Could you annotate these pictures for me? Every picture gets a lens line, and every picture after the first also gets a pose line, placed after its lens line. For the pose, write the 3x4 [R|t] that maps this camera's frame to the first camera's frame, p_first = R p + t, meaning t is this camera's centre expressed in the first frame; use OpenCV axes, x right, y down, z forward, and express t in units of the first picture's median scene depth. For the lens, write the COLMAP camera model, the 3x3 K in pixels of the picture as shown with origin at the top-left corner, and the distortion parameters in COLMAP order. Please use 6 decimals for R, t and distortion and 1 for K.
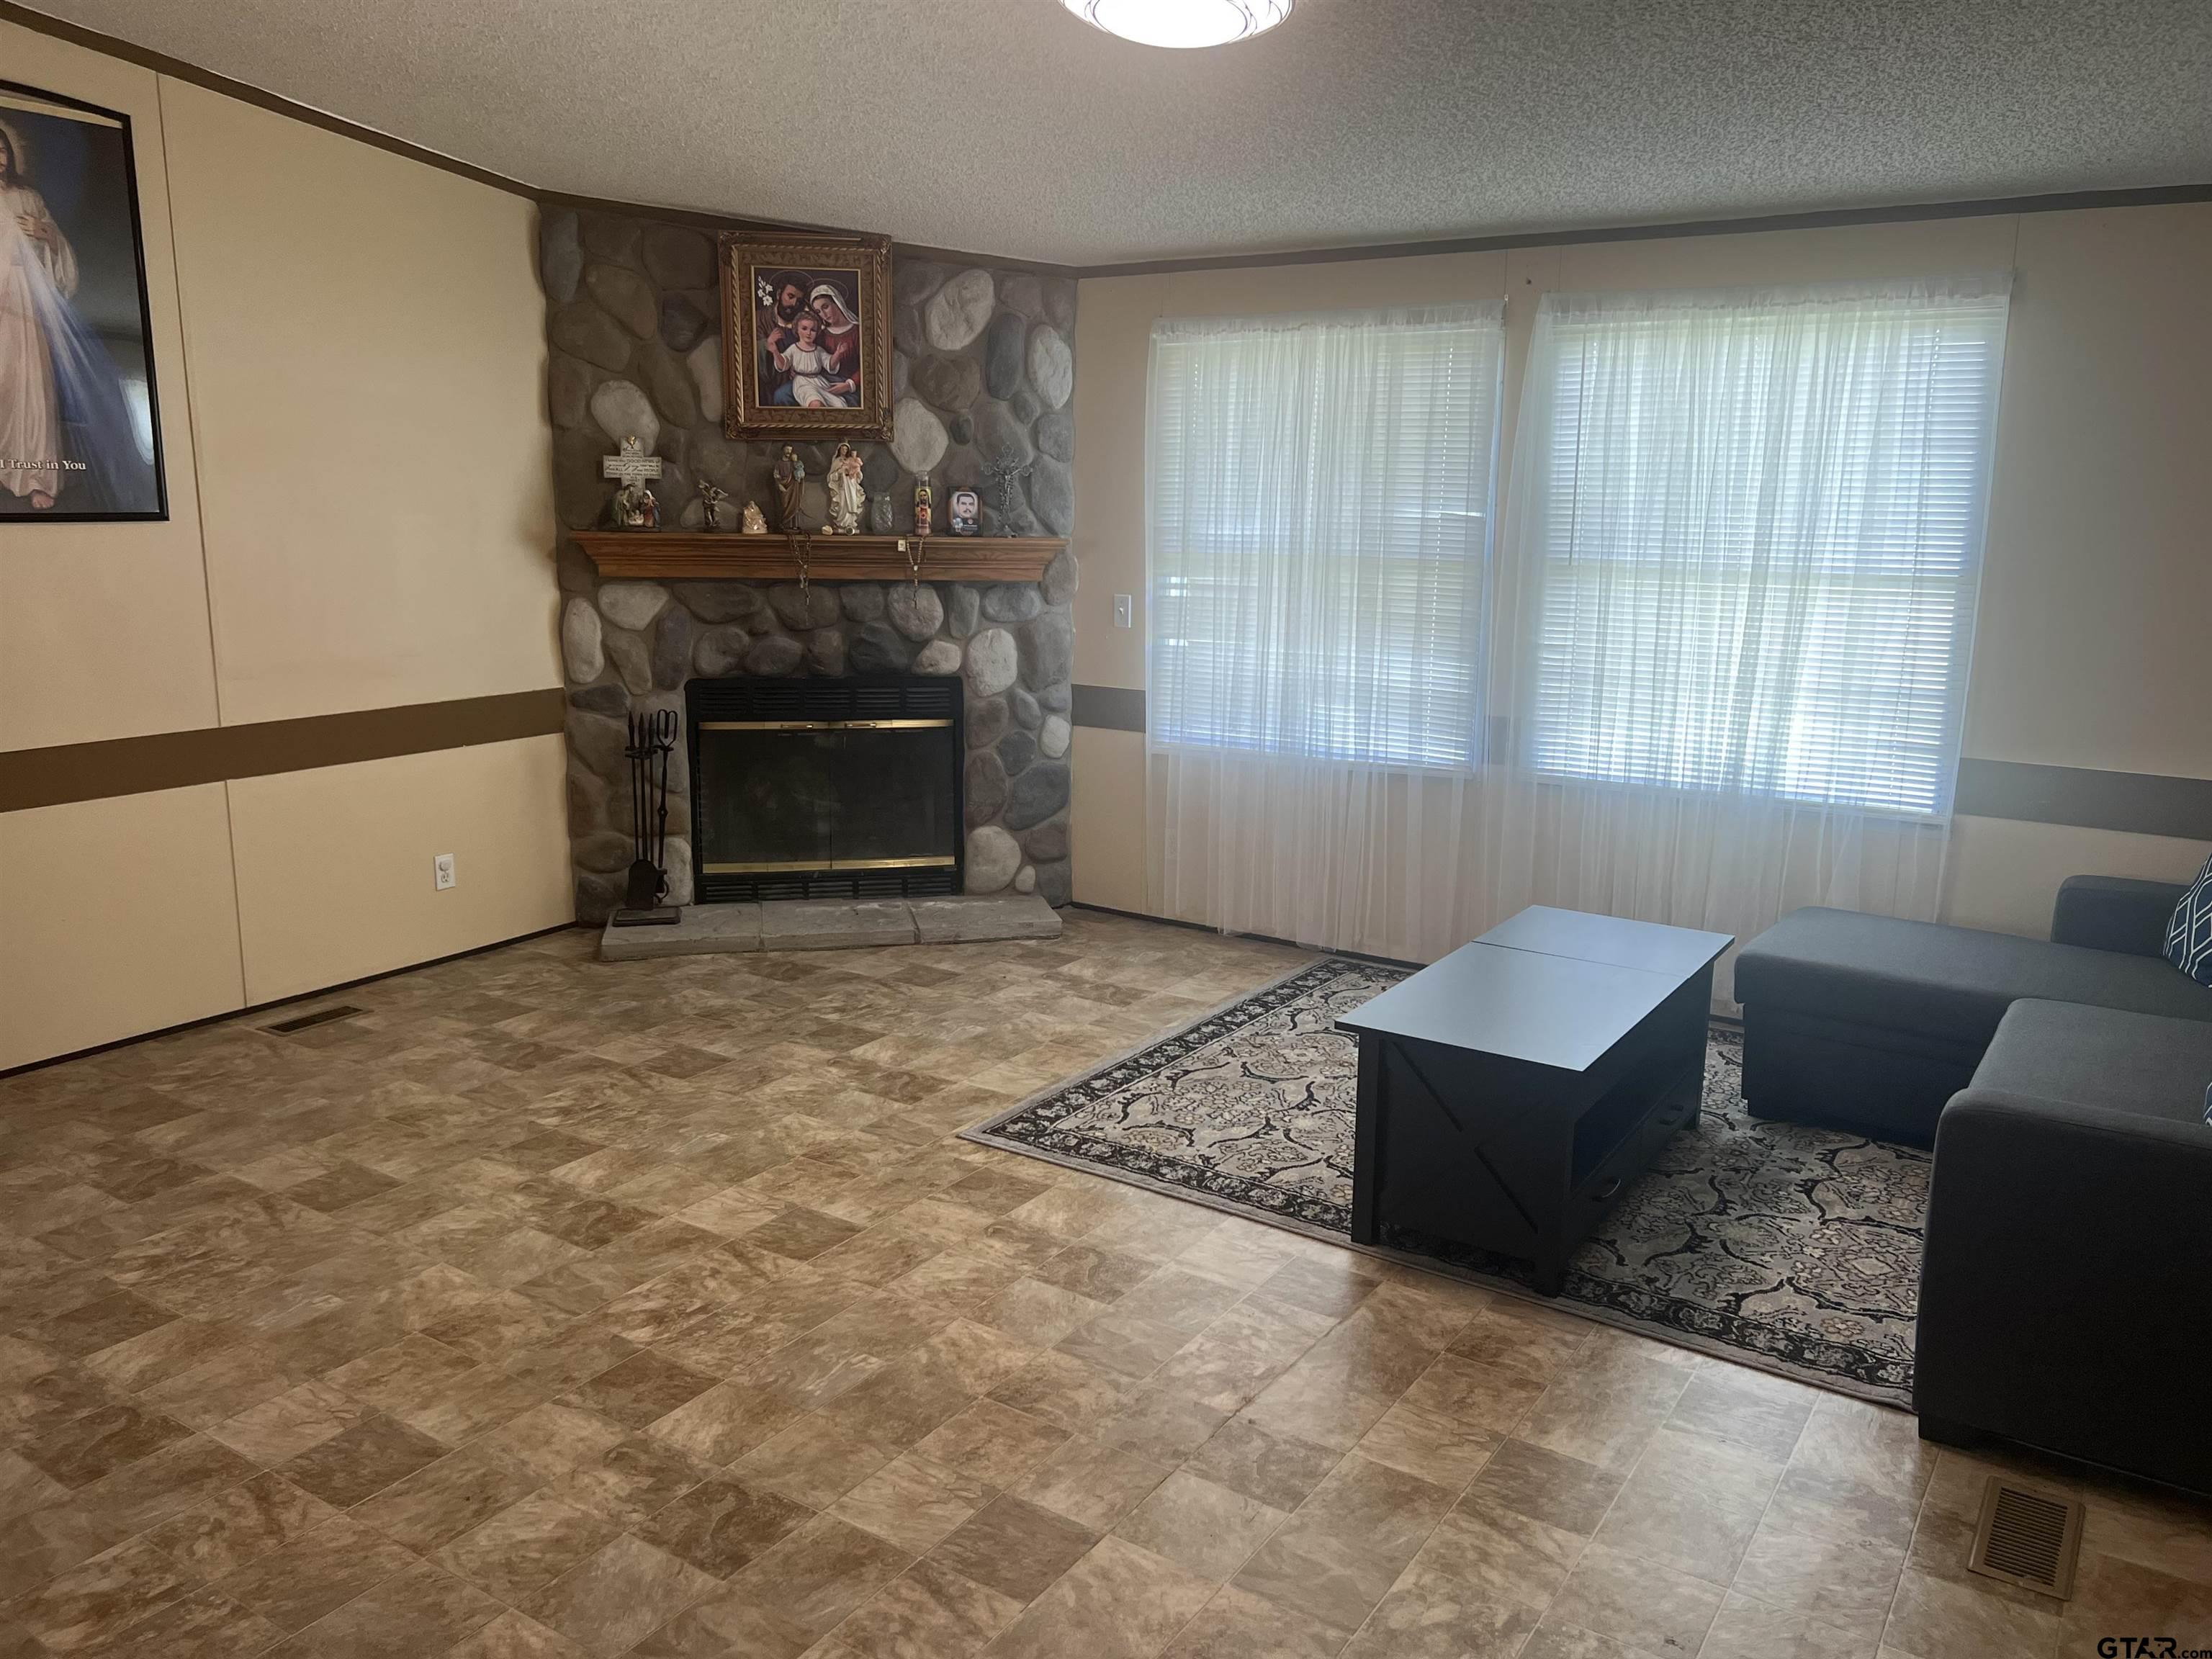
lens RADIAL K [[1665.7, 0, 1110.6], [0, 1665.7, 818.3], [0, 0, 1]] dist [0.090771, -0.107589]
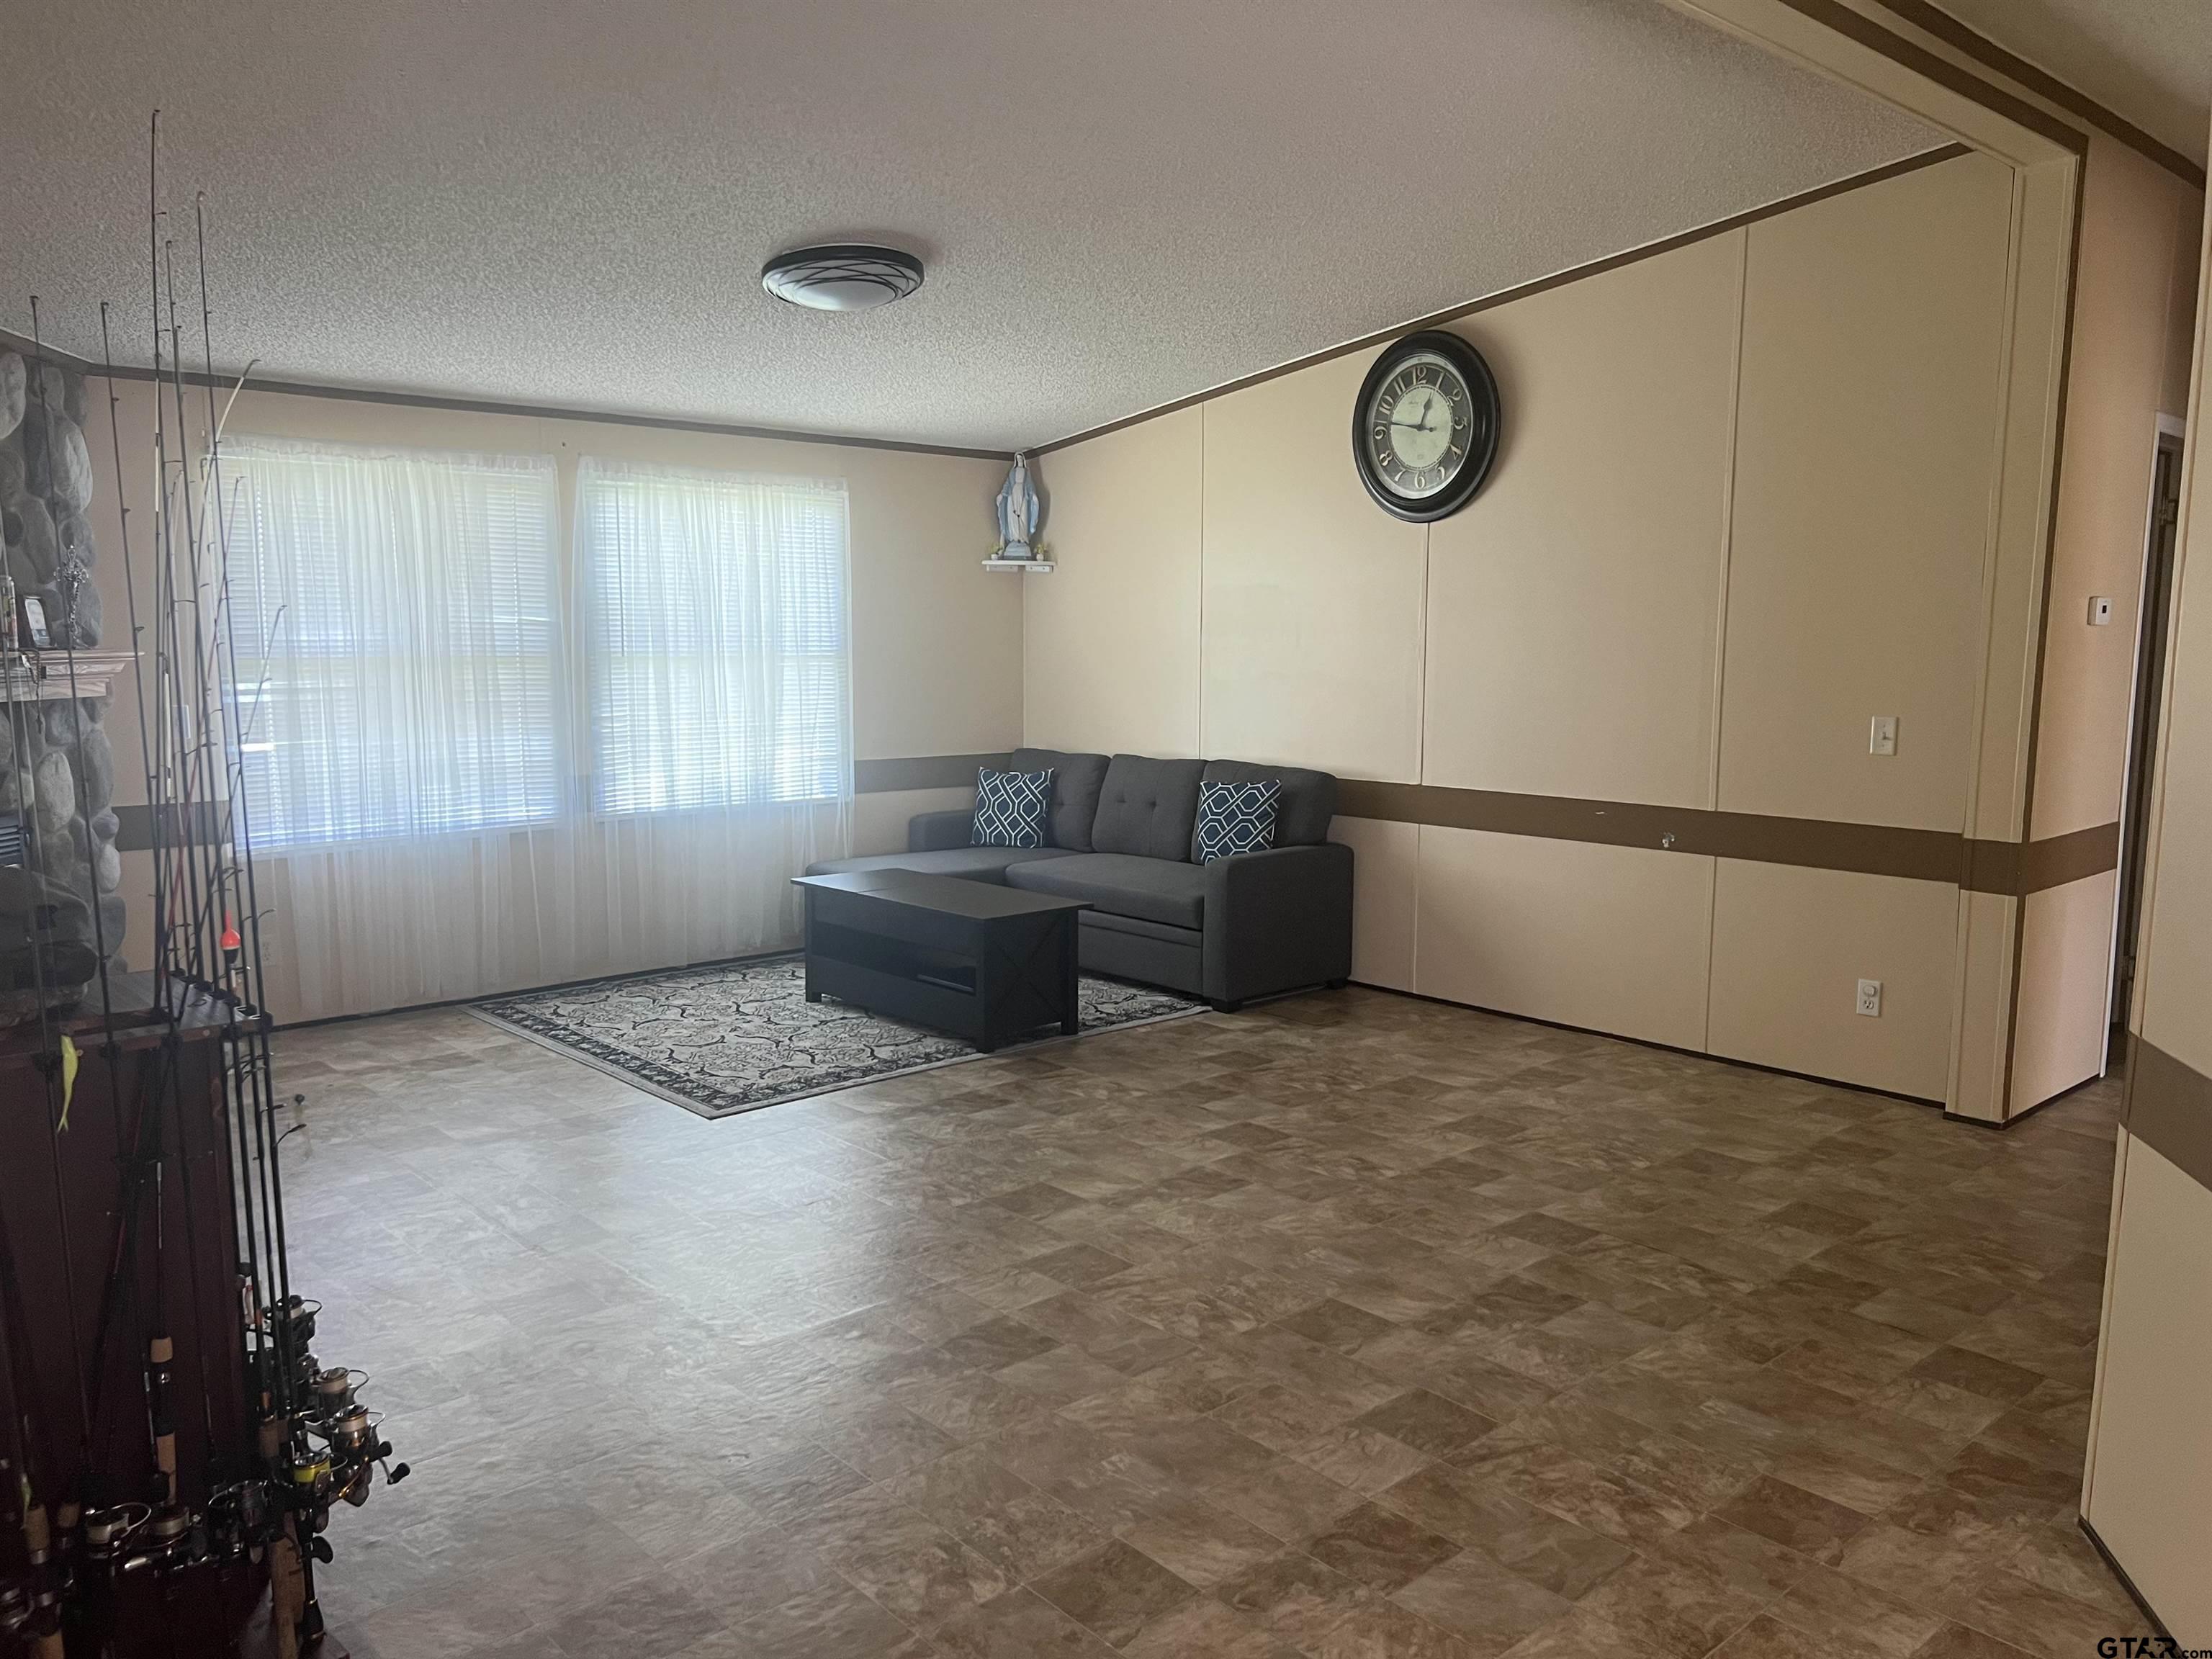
lens RADIAL K [[1665.7, 0, 1110.6], [0, 1665.7, 818.3], [0, 0, 1]] dist [0.090771, -0.107589]
pose [[0.244889, -0.121919, 0.961855, -0.976452], [0.187500, 0.979290, 0.076392, -0.053892], [-0.951248, 0.161640, 0.262678, 0.298360]]
